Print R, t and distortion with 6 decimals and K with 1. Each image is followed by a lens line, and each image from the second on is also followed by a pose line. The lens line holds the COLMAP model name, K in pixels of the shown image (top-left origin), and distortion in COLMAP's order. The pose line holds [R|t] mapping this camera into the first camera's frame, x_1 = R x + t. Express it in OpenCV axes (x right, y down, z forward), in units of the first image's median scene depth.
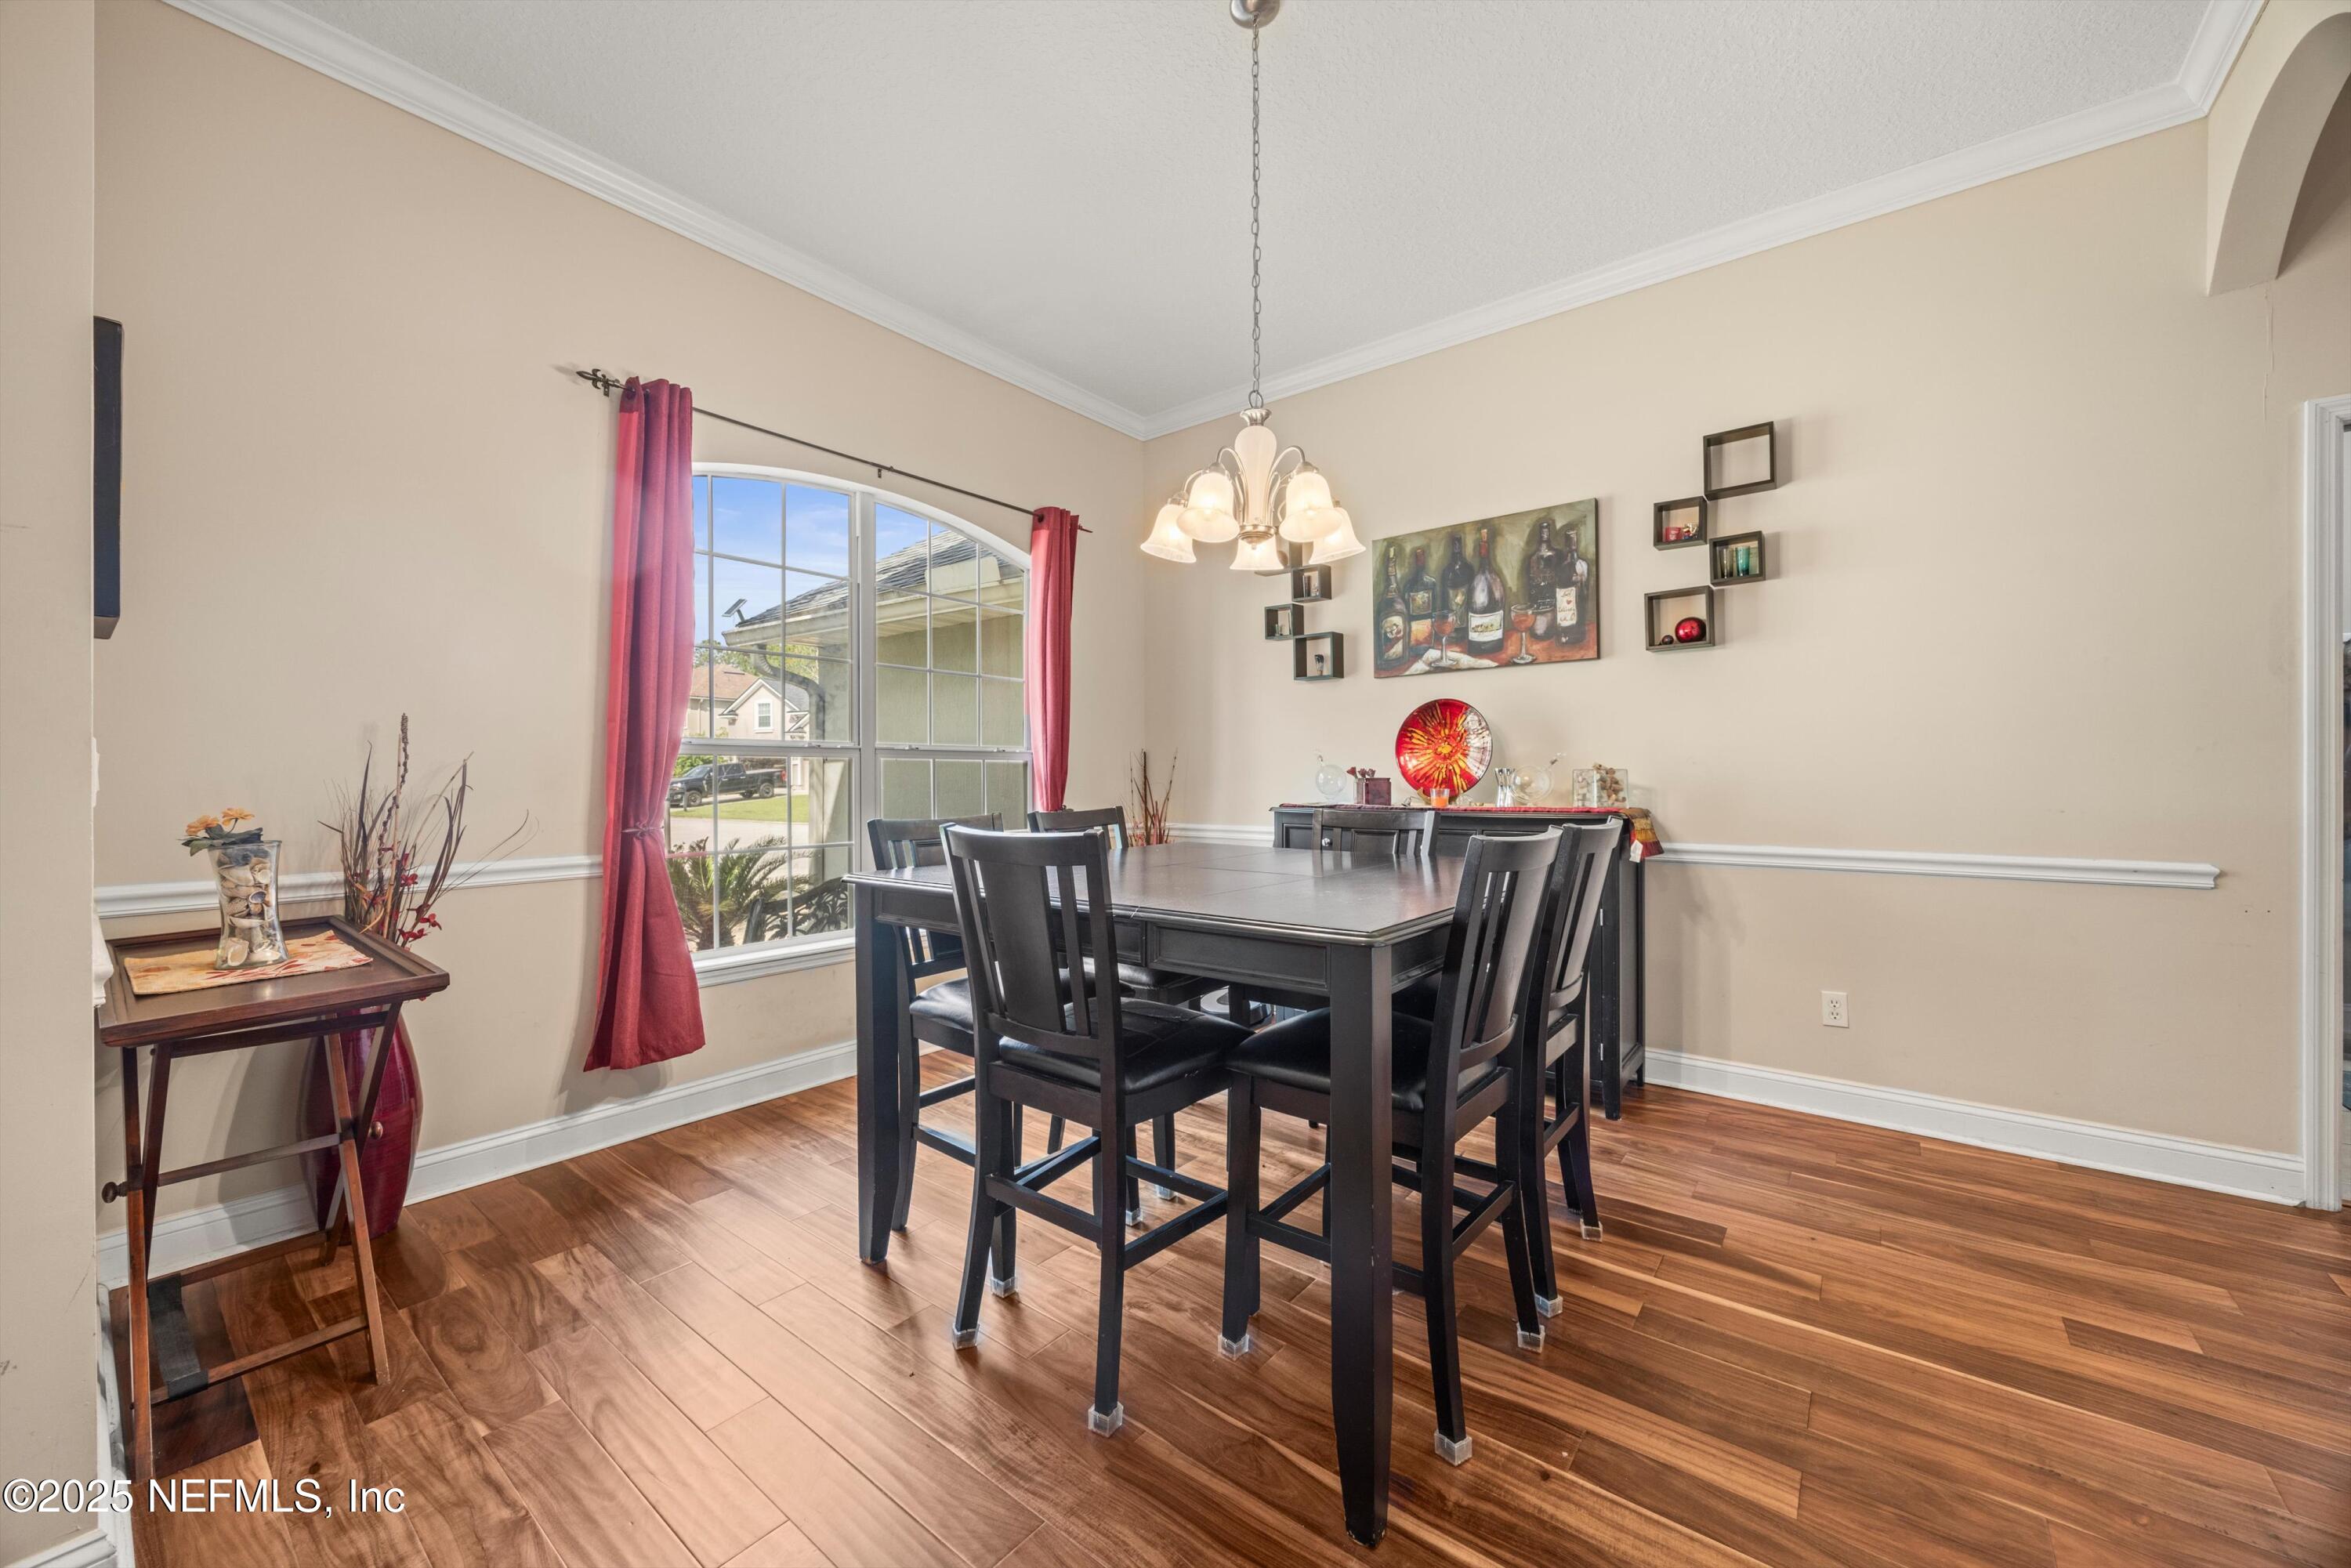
lens RADIAL K [[901.3, 0, 1210.7], [0, 901.3, 777.4], [0, 0, 1]] dist [-0.005641, 0.000728]
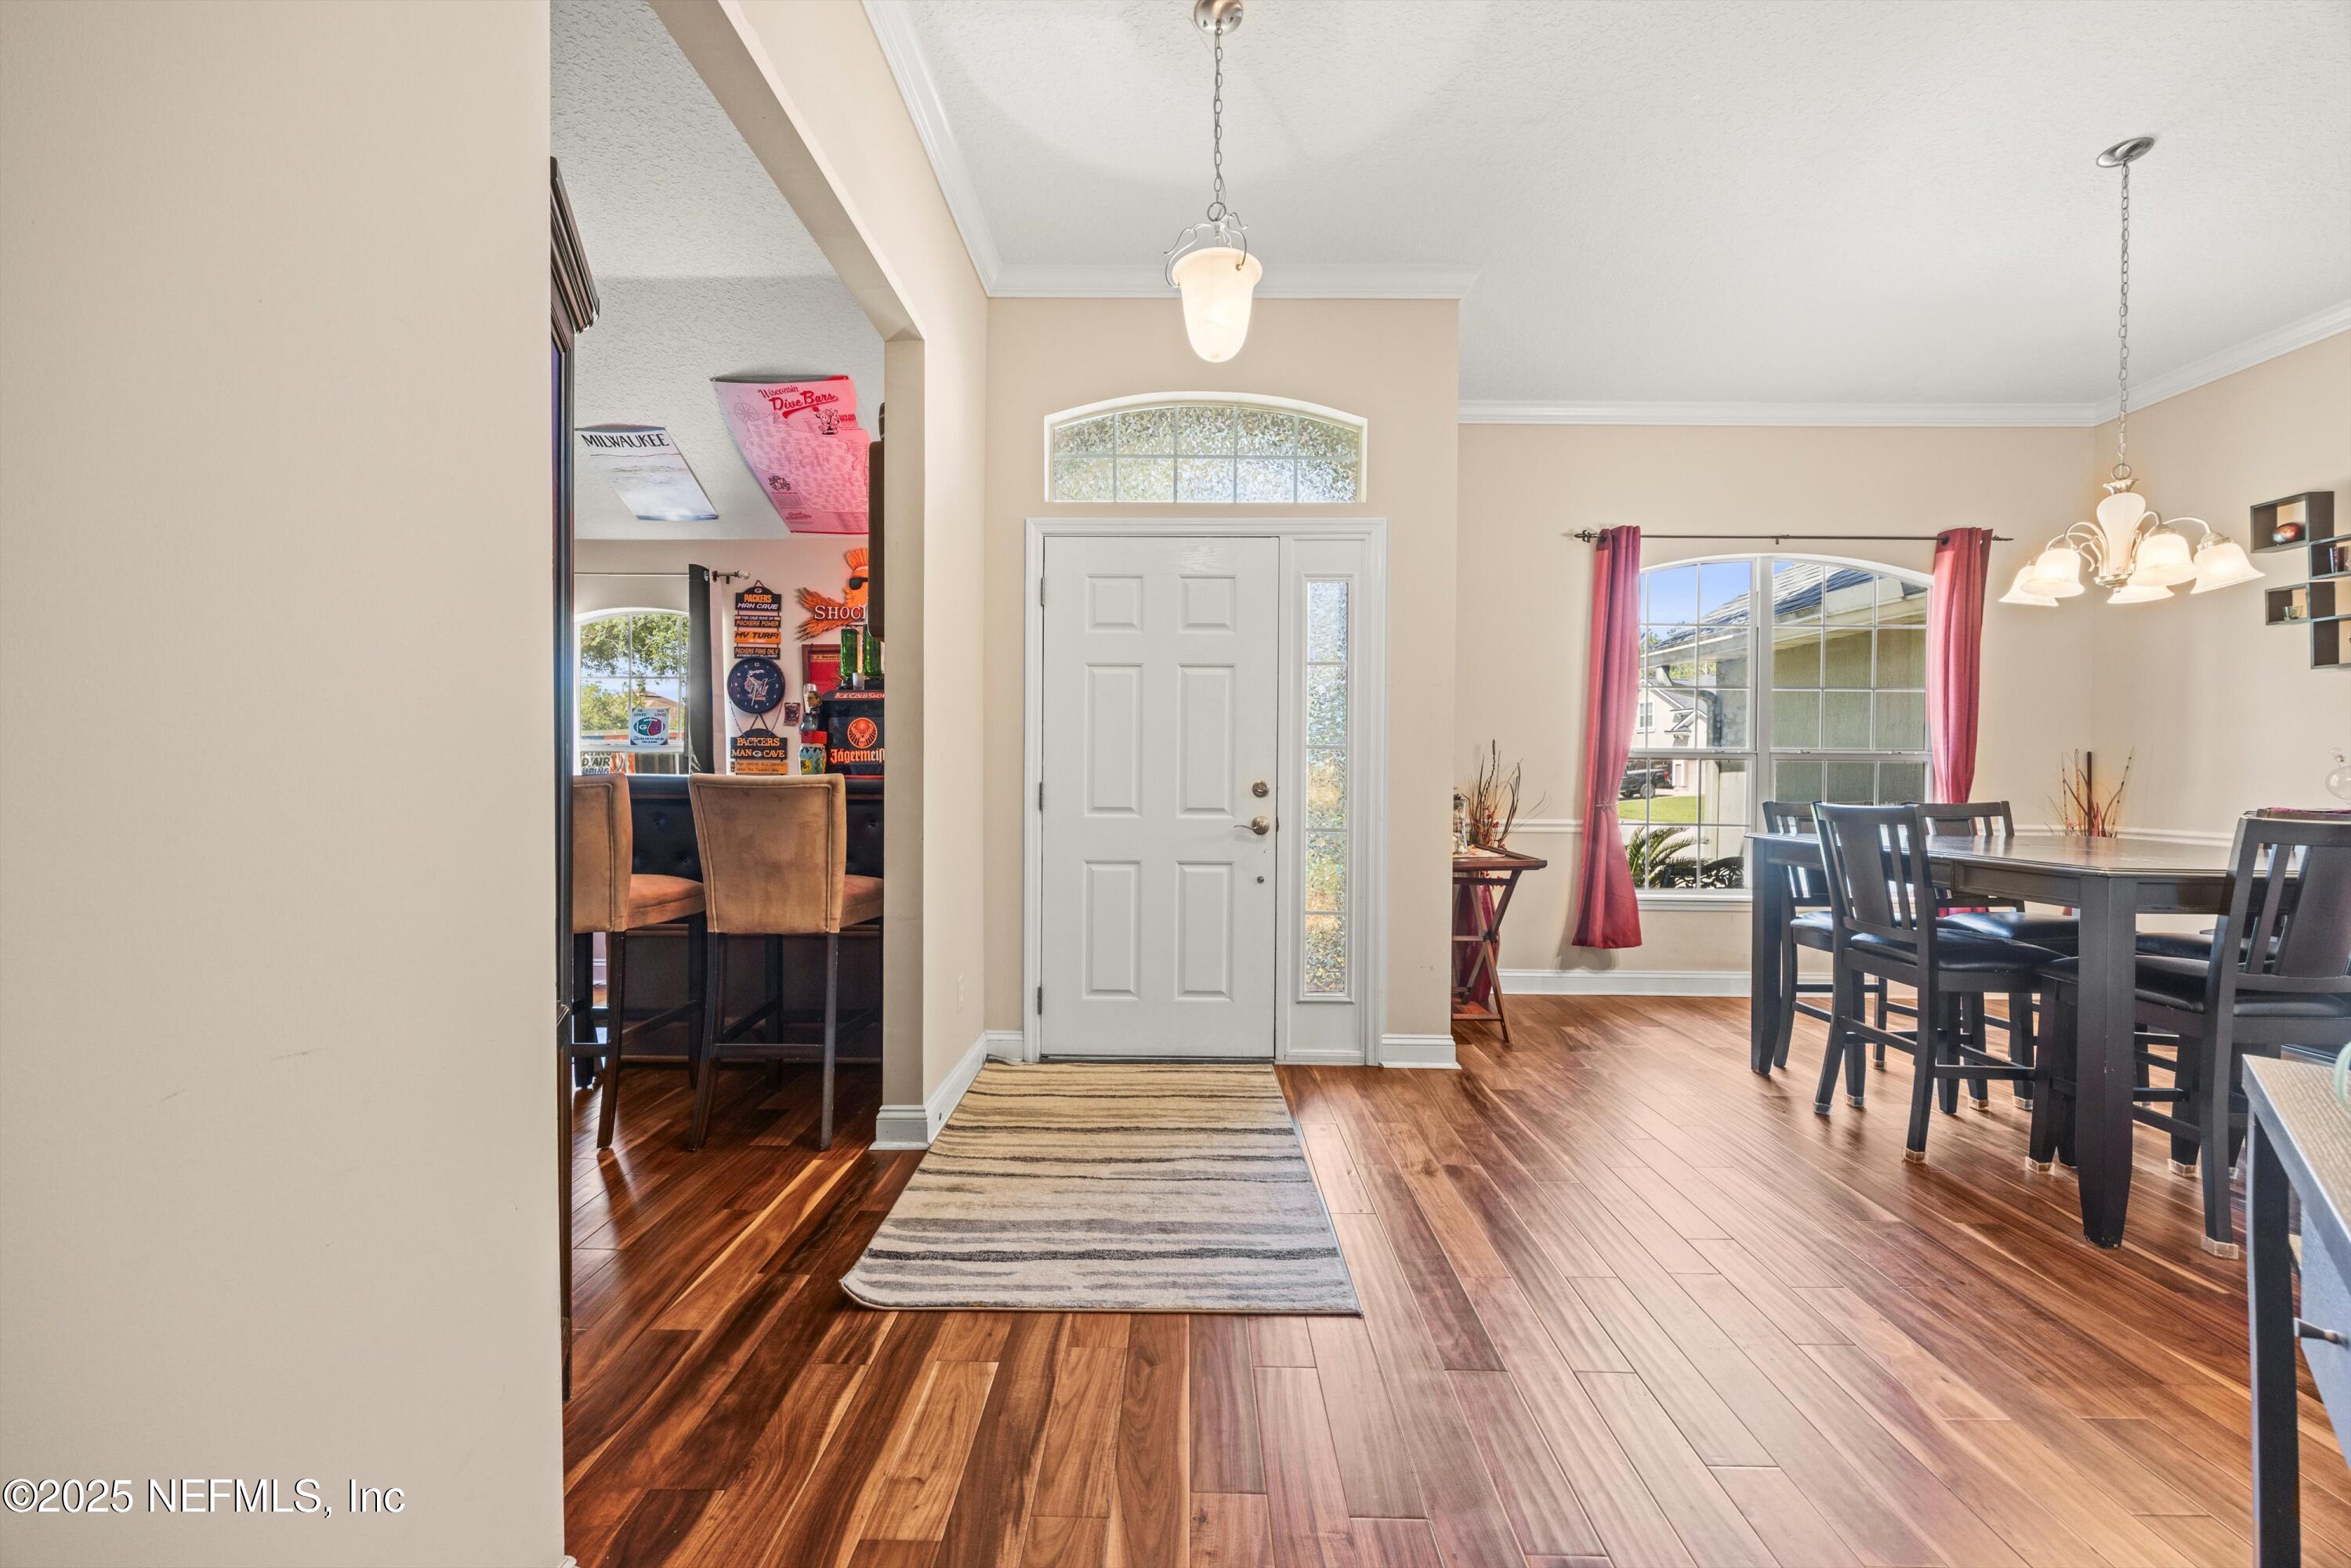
lens RADIAL K [[901.3, 0, 1151.1], [0, 901.3, 782.4], [0, 0, 1]] dist [-0.005641, 0.000728]
pose [[0.573214, 0.016356, -0.819243, 0.273355], [-0.011292, 0.999864, 0.012061, 0.006890], [0.819328, 0.002337, 0.573320, -0.722770]]
